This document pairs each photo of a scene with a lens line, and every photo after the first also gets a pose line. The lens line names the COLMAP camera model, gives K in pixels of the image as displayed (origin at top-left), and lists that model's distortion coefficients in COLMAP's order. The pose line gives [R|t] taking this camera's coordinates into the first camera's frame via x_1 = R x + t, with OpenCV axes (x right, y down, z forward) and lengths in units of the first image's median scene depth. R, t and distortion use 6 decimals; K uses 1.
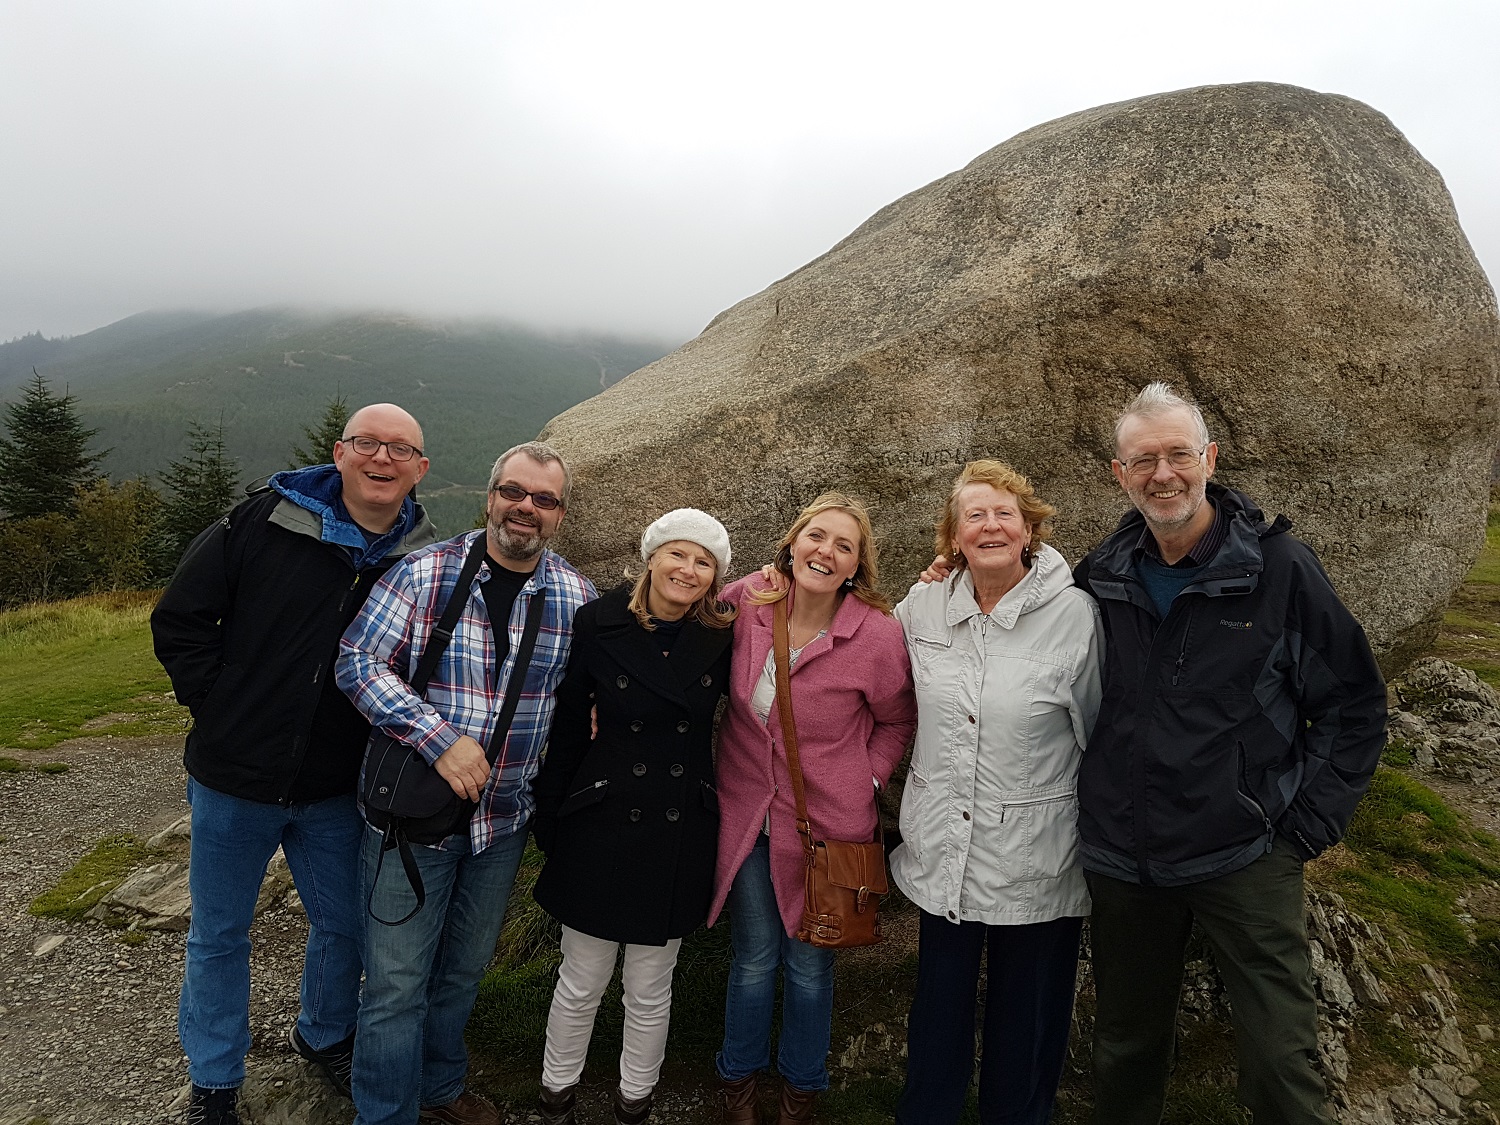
lens RADIAL K [[1266.0, 0, 817.3], [0, 1266.0, 579.9], [0, 0, 1]] dist [0.046358, -0.126212]
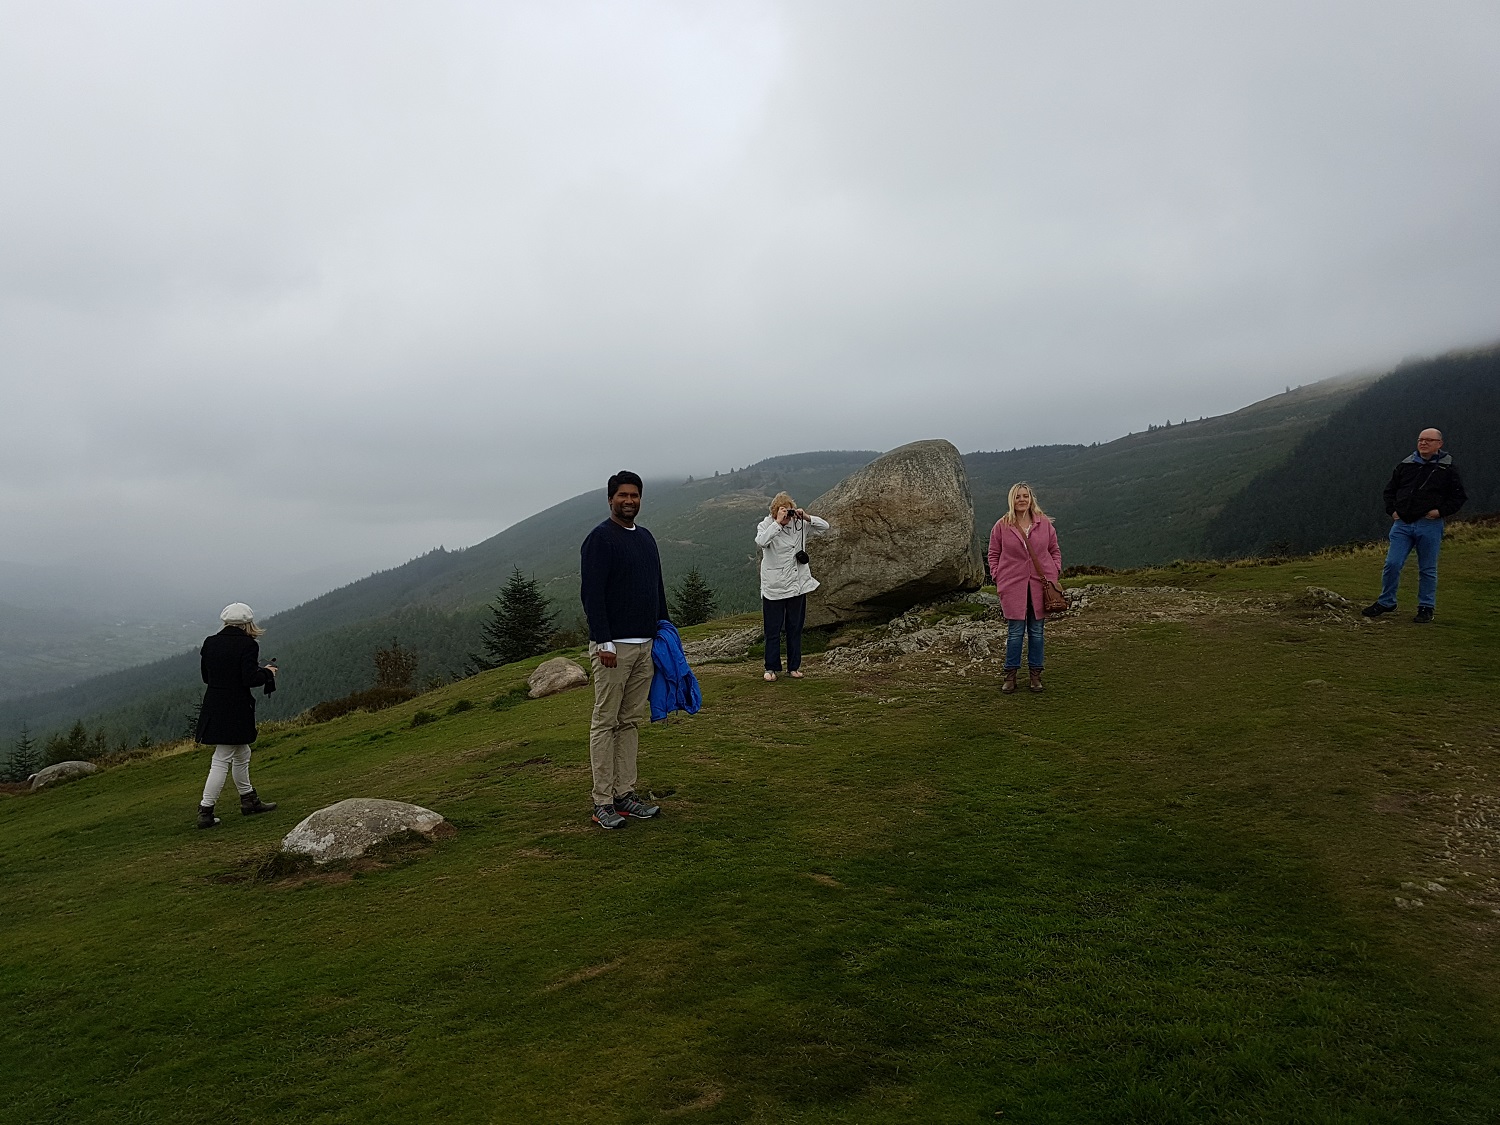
lens RADIAL K [[1266.0, 0, 747.1], [0, 1266.0, 563.0], [0, 0, 1]] dist [0.046358, -0.126212]
pose [[0.949455, -0.097205, -0.298475, 1.268368], [0.055823, 0.987975, -0.144182, 0.716934], [0.308901, 0.120233, 0.943464, -3.865729]]
